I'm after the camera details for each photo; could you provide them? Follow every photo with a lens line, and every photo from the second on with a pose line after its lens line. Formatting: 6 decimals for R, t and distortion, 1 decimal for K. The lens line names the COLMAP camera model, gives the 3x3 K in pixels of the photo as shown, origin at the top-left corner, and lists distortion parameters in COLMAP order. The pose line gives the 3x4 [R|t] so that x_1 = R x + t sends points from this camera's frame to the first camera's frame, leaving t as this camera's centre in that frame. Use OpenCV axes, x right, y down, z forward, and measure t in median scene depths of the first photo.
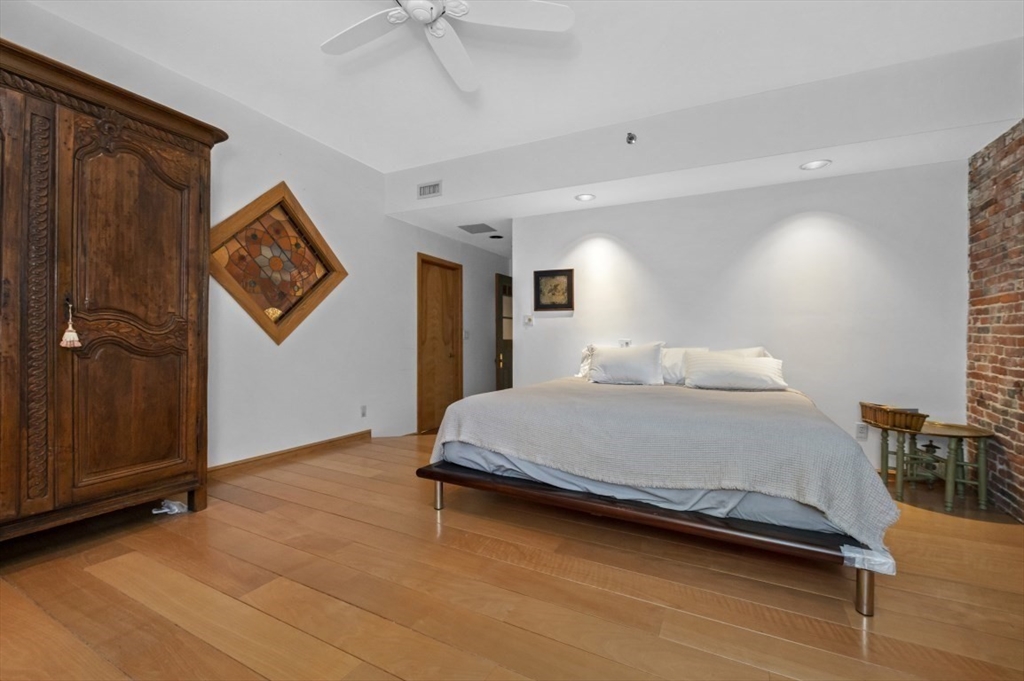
lens RADIAL K [[424.6, 0, 512.4], [0, 424.6, 363.6], [0, 0, 1]] dist [0.000583, -0.000215]
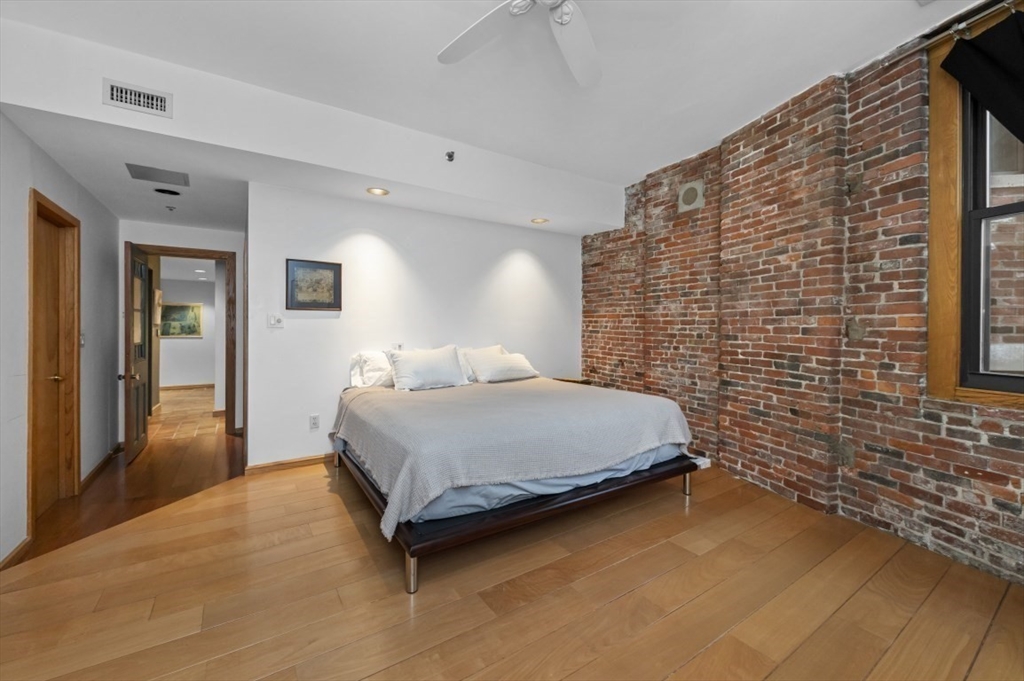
lens RADIAL K [[414.3, 0, 508.6], [0, 414.3, 337.7], [0, 0, 1]] dist [-0.000400, -0.000194]
pose [[0.498424, -0.034251, 0.866257, -0.606405], [0.055502, 0.998430, 0.007543, -0.083738], [-0.865155, 0.044319, 0.499542, 0.407250]]
